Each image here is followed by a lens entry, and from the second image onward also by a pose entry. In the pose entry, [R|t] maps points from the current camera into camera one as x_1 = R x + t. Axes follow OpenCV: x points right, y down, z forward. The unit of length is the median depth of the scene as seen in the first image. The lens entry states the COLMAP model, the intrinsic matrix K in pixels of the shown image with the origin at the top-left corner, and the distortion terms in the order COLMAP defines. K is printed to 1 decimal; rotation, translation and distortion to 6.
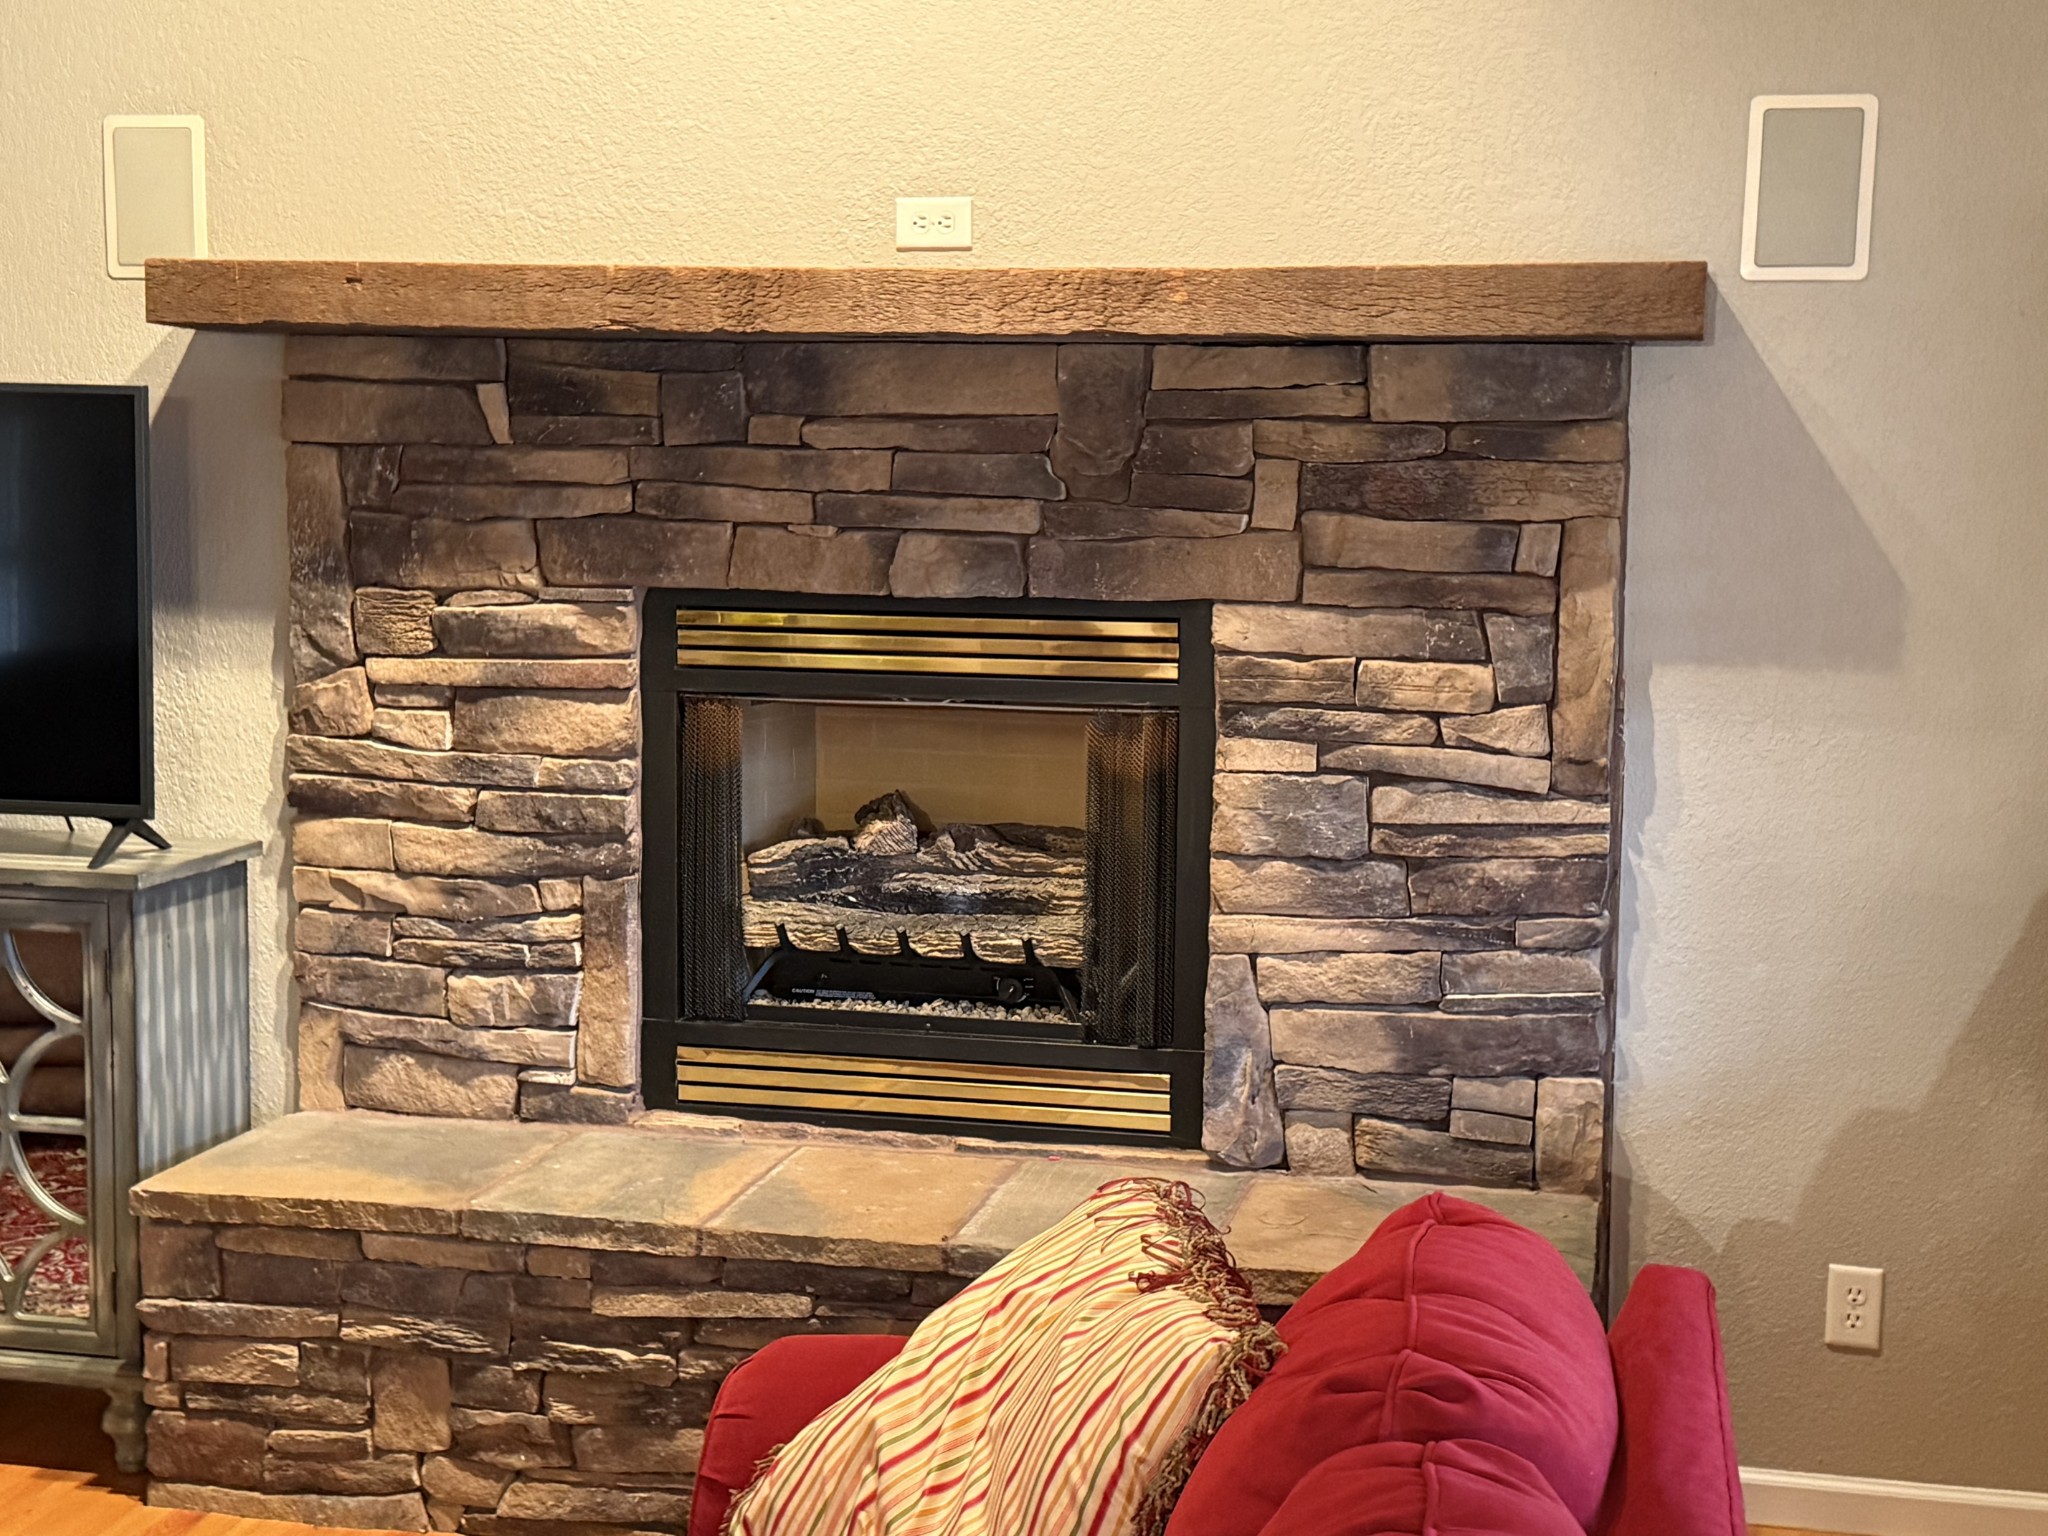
lens RADIAL K [[2806.8, 0, 1098.1], [0, 2806.8, 771.1], [0, 0, 1]] dist [0.069025, 0.000000]
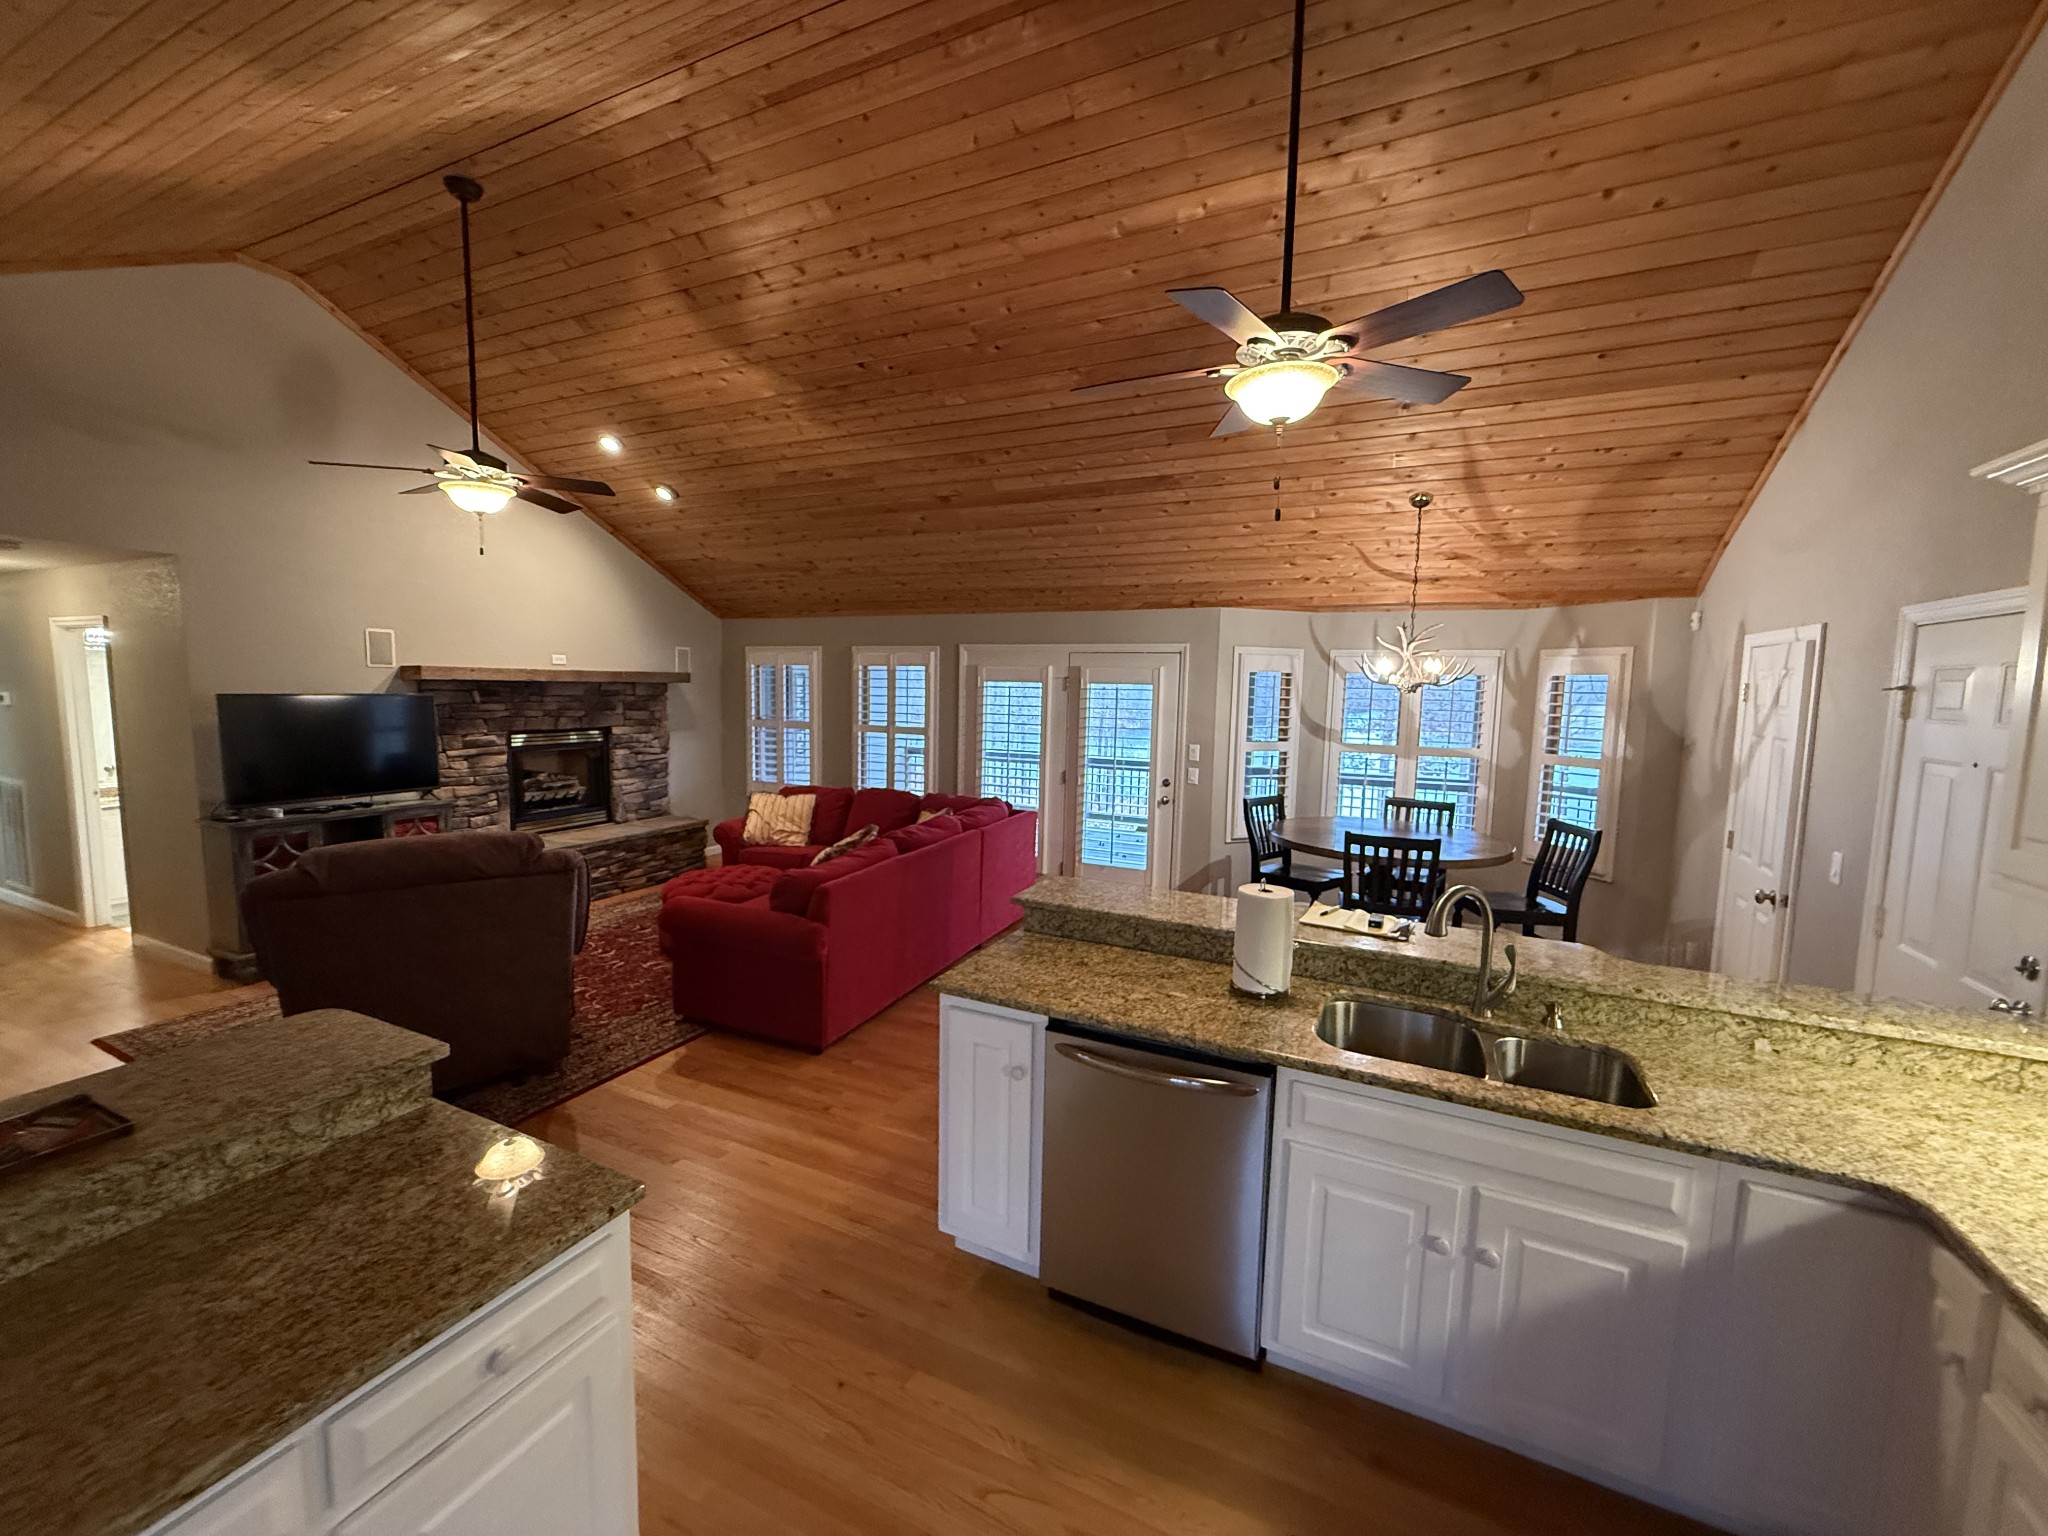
lens RADIAL K [[823.1, 0, 1012.2], [0, 823.1, 764.9], [0, 0, 1]] dist [0.002676, 0.000344]
pose [[0.248795, -0.106319, 0.962703, -1.389211], [0.102861, 0.991236, 0.082888, -0.036901], [-0.963079, 0.078402, 0.257551, -0.229377]]
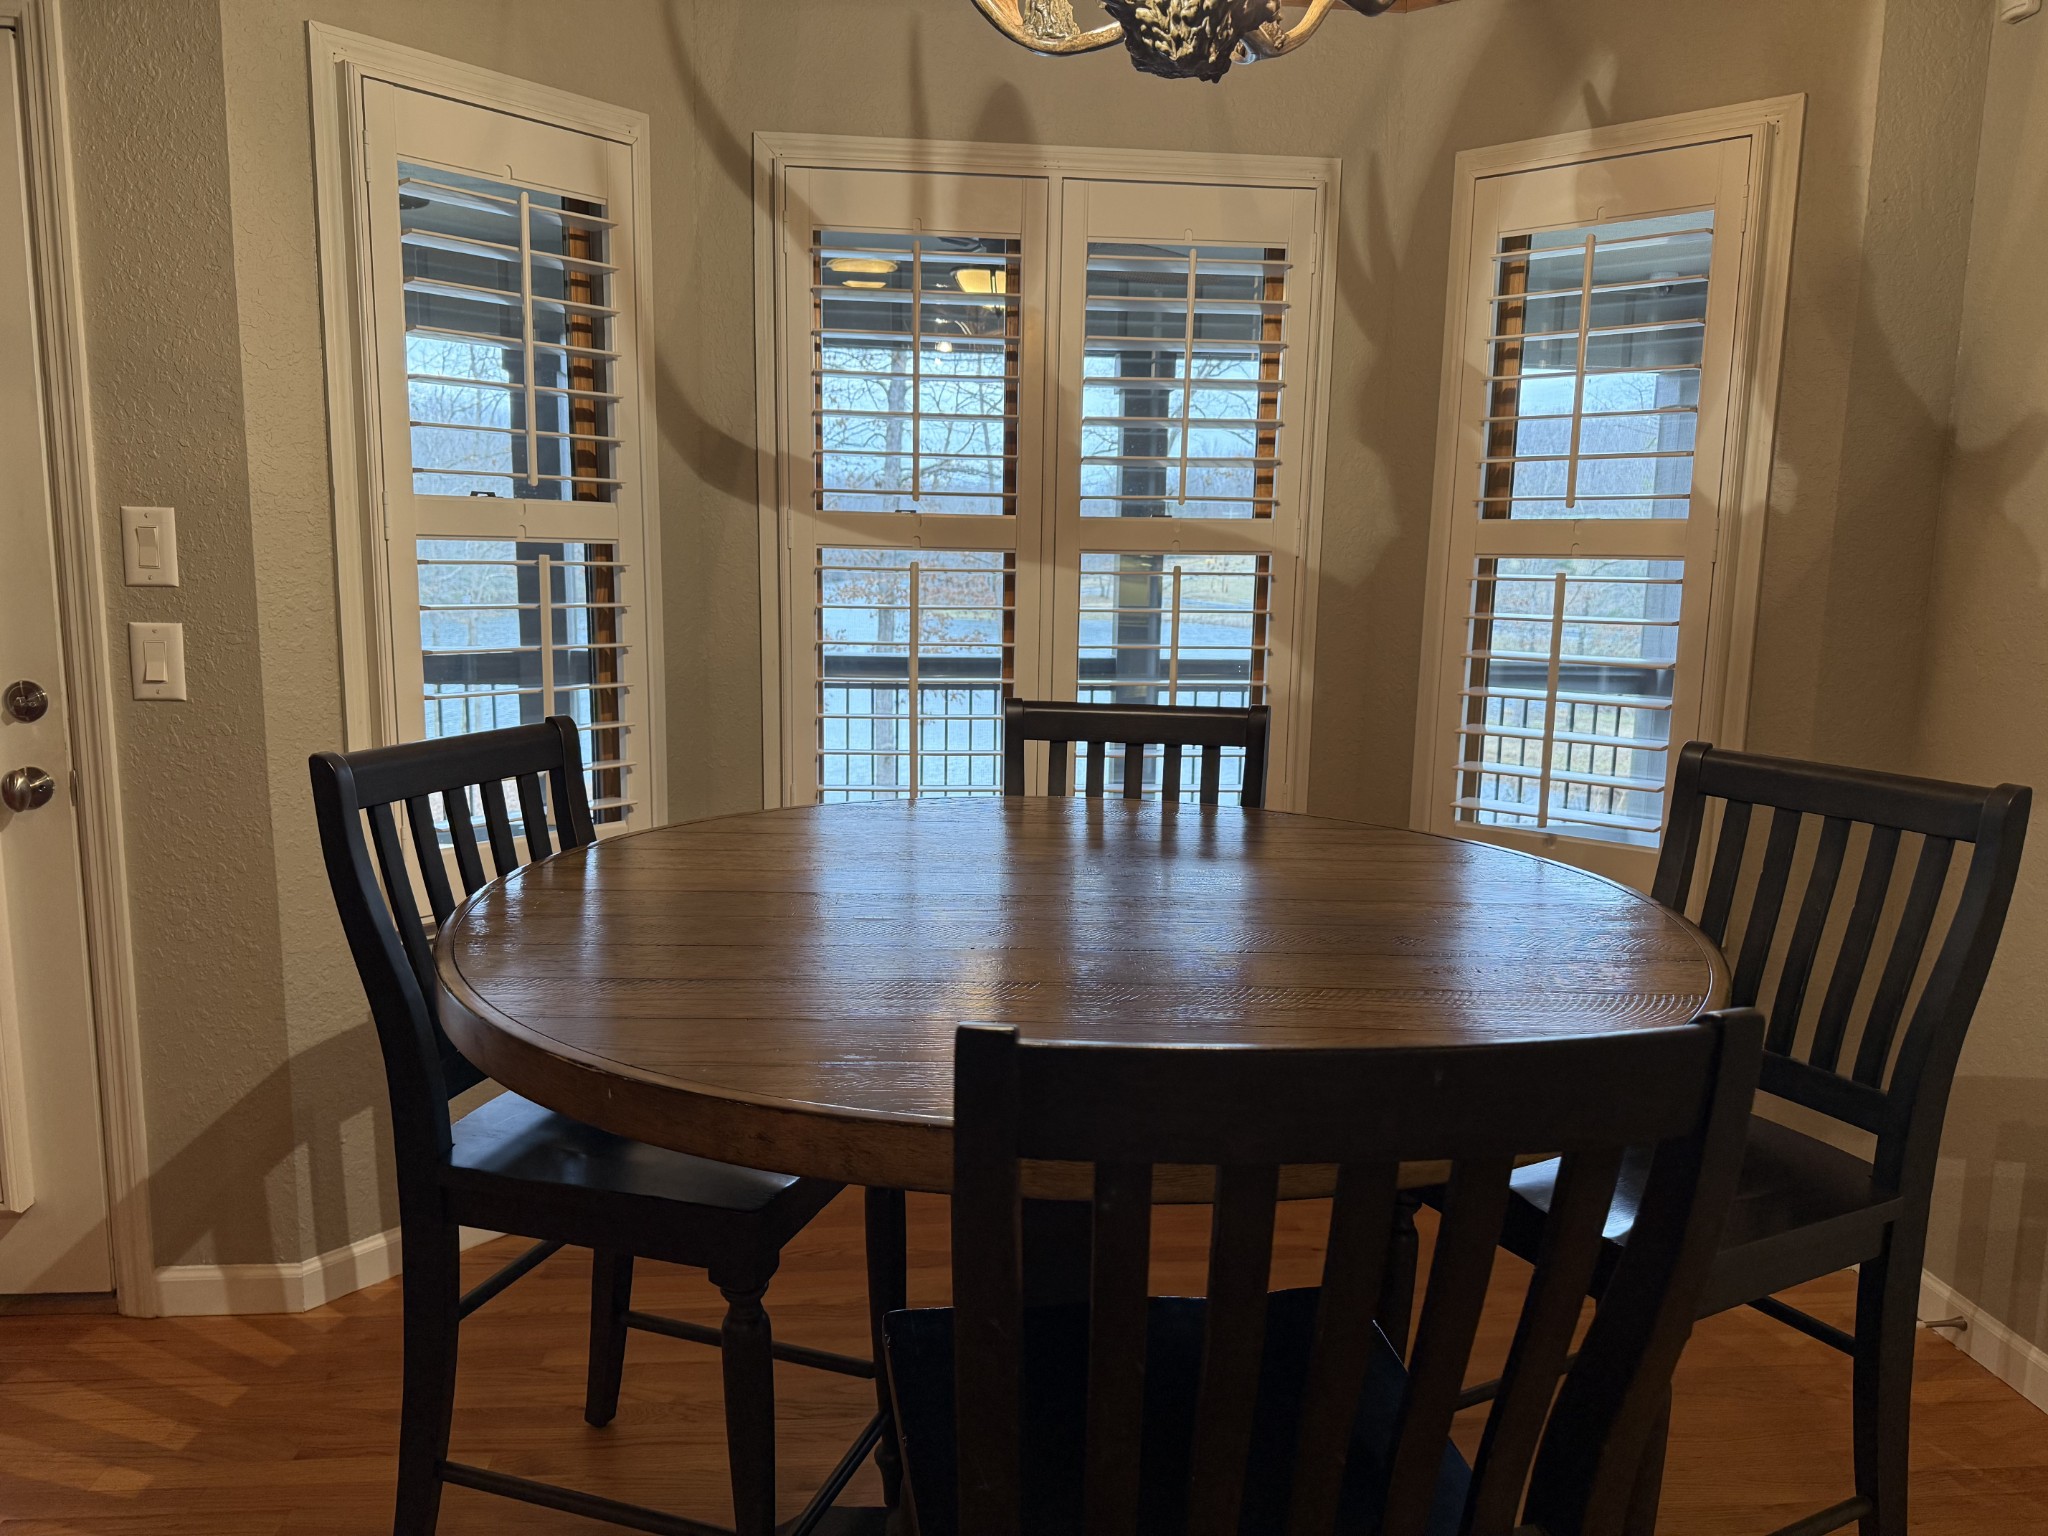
lens RADIAL K [[1417.3, 0, 1031.0], [0, 1417.3, 763.3], [0, 0, 1]] dist [0.033719, -0.018588]
pose [[-0.294181, -0.159015, 0.942429, -0.496358], [0.095345, 0.976261, 0.194486, 0.102780], [-0.950982, 0.147070, -0.272037, -0.316481]]
